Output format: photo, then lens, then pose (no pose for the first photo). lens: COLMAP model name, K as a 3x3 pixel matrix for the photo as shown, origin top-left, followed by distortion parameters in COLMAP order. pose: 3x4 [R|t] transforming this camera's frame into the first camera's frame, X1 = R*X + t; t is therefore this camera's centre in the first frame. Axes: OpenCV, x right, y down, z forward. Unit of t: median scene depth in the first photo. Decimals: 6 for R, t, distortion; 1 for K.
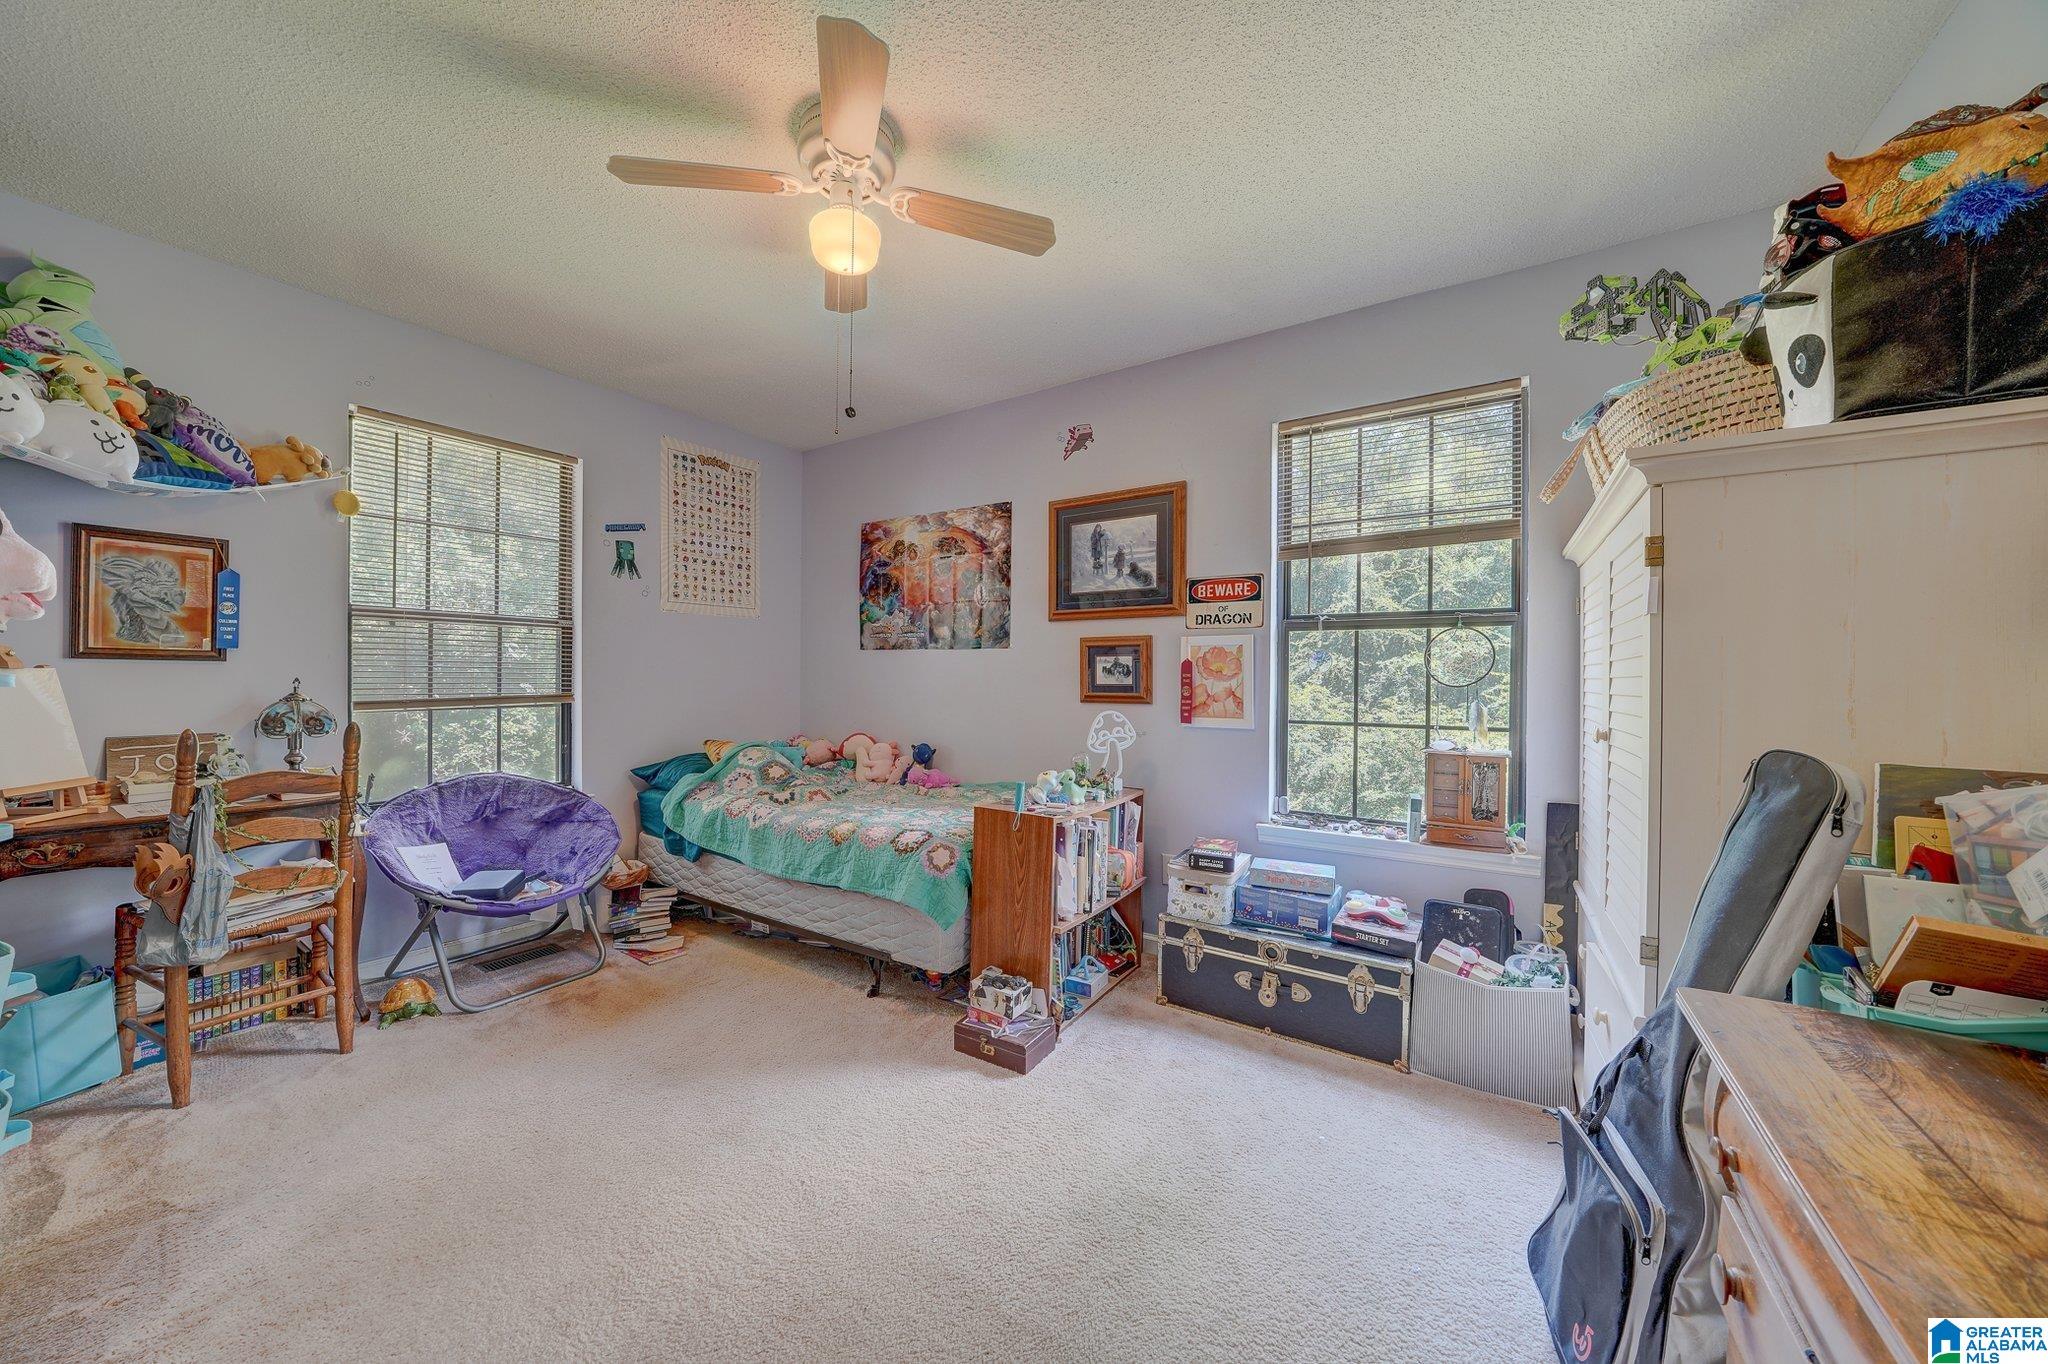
lens RADIAL K [[706.5, 0, 1022.4], [0, 706.5, 679.4], [0, 0, 1]] dist [-0.001051, -0.000019]
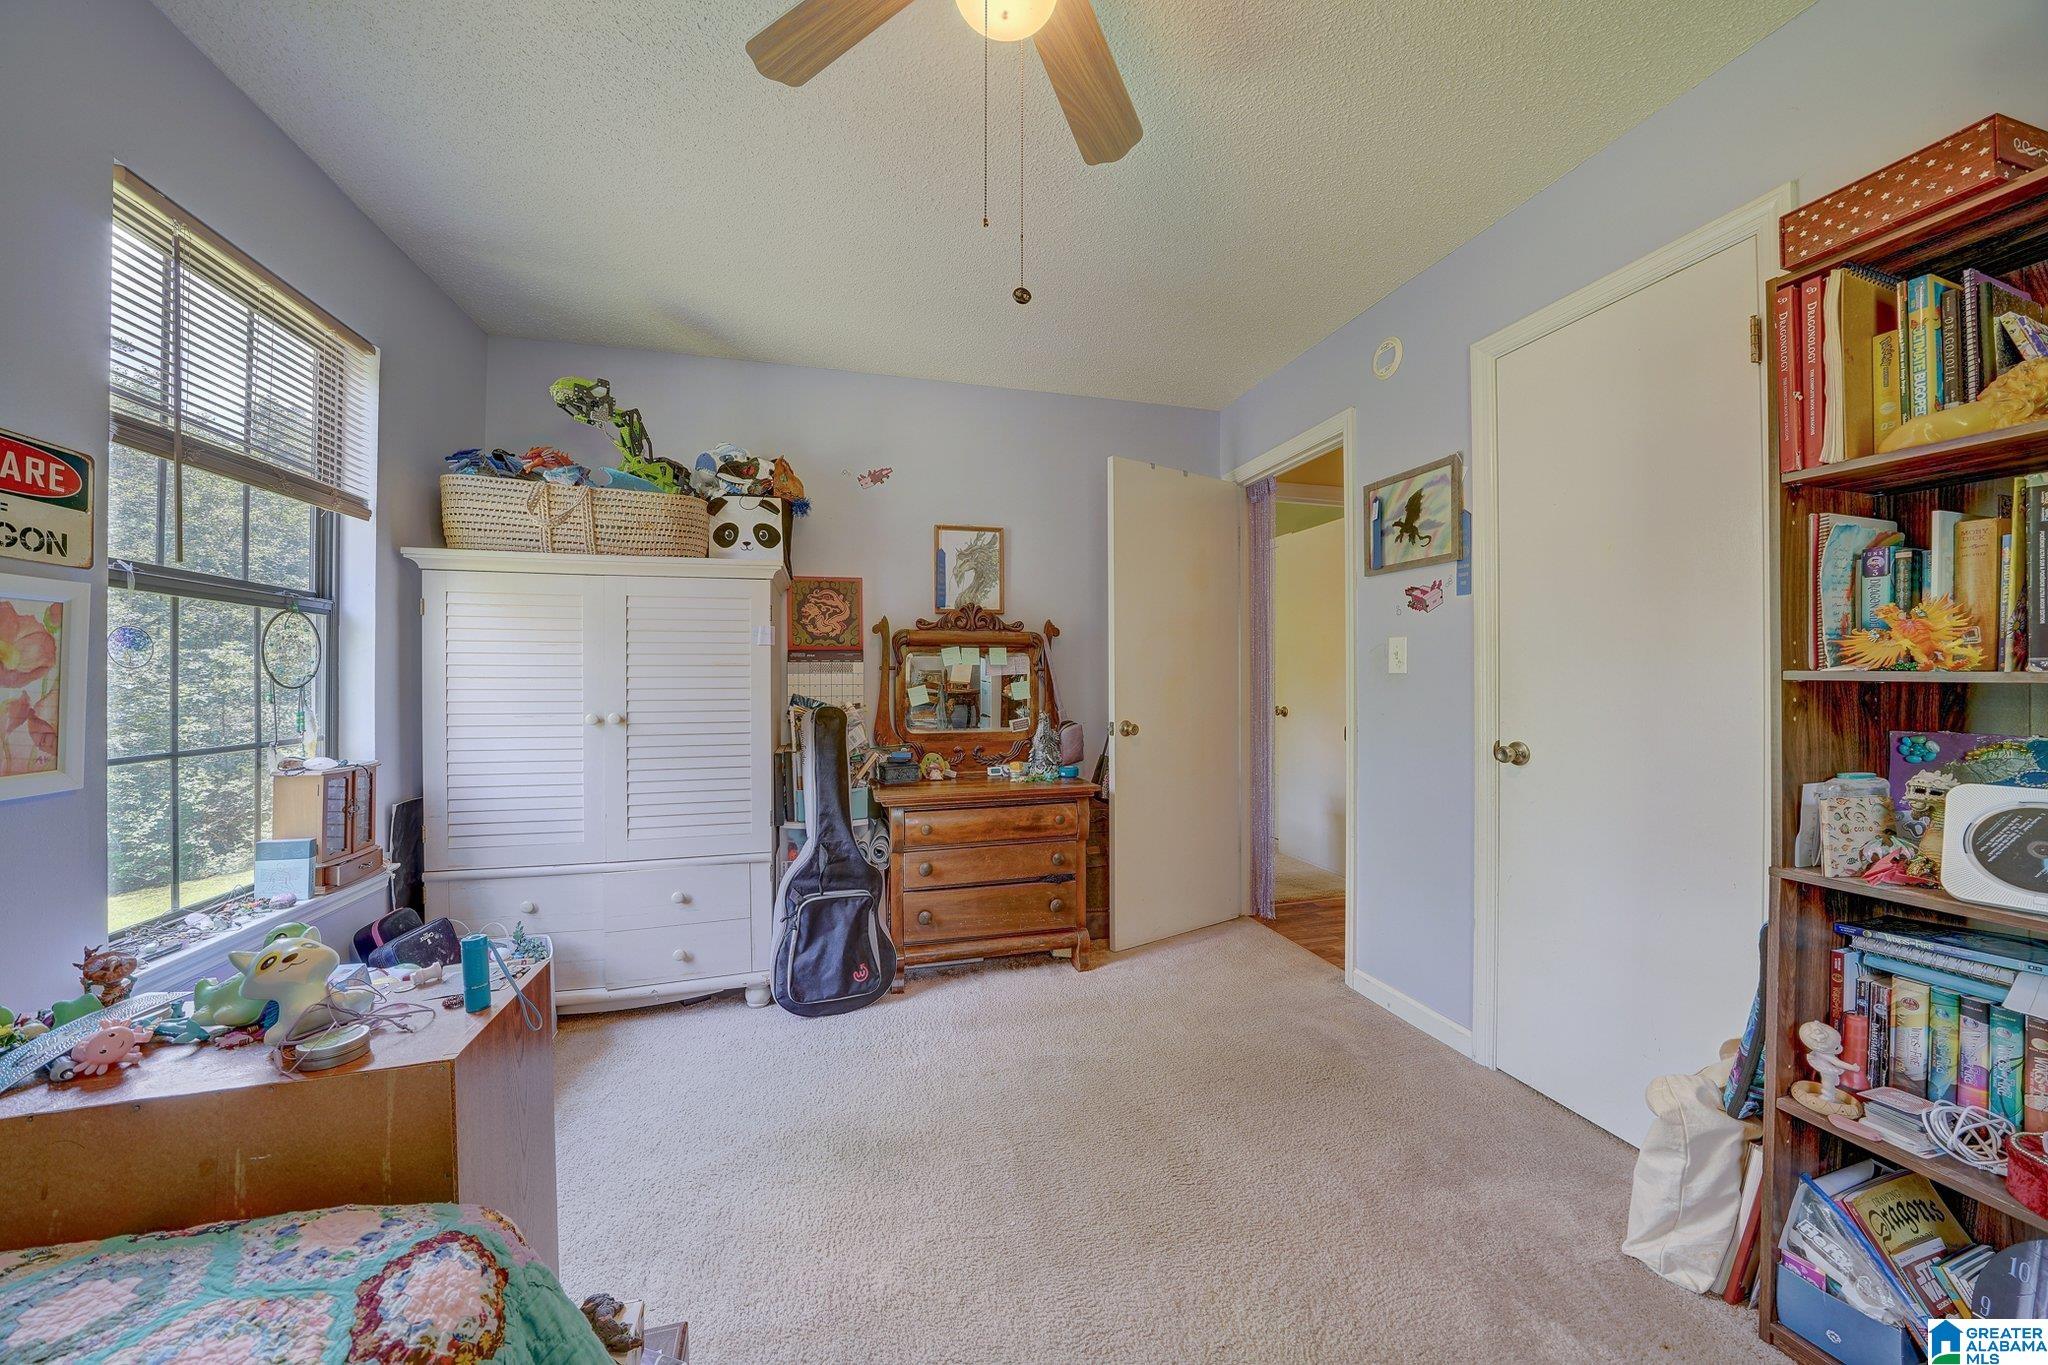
lens RADIAL K [[706.5, 0, 1026.5], [0, 706.5, 676.8], [0, 0, 1]] dist [-0.001051, -0.000019]
pose [[-0.744820, -0.003271, 0.667258, -0.434875], [-0.003181, 0.999994, 0.001352, -0.005651], [-0.667258, -0.001115, -0.744826, 0.929662]]
